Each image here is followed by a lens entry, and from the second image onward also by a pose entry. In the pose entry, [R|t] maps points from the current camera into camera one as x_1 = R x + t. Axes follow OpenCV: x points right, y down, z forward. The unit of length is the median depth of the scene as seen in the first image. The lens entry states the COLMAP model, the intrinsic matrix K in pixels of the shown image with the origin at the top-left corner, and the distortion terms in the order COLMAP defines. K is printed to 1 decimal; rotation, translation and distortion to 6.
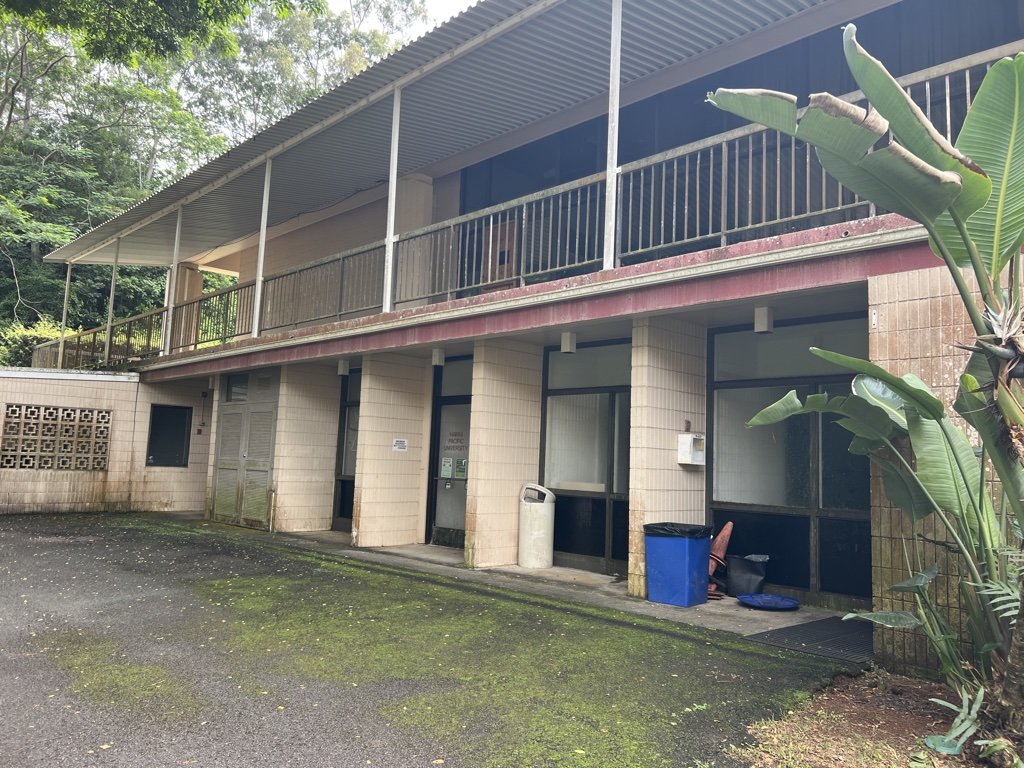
lens RADIAL K [[762.4, 0, 512.0], [0, 762.4, 384.0], [0, 0, 1]] dist [0.002048, 0.000202]
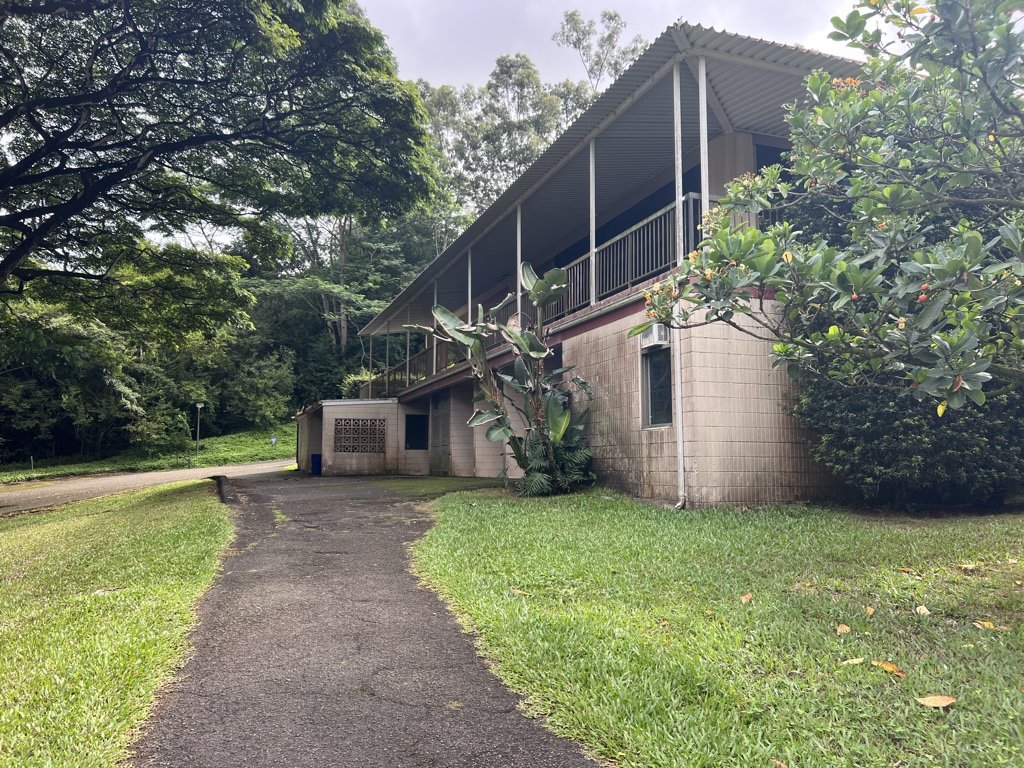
lens RADIAL K [[793.6, 0, 512.0], [0, 793.6, 384.0], [0, 0, 1]] dist [0.063919, -0.076764]
pose [[0.903384, -0.084102, -0.420505, 0.547608], [0.080748, 0.996400, -0.025810, 0.023433], [0.421162, -0.010638, 0.906923, -0.587291]]
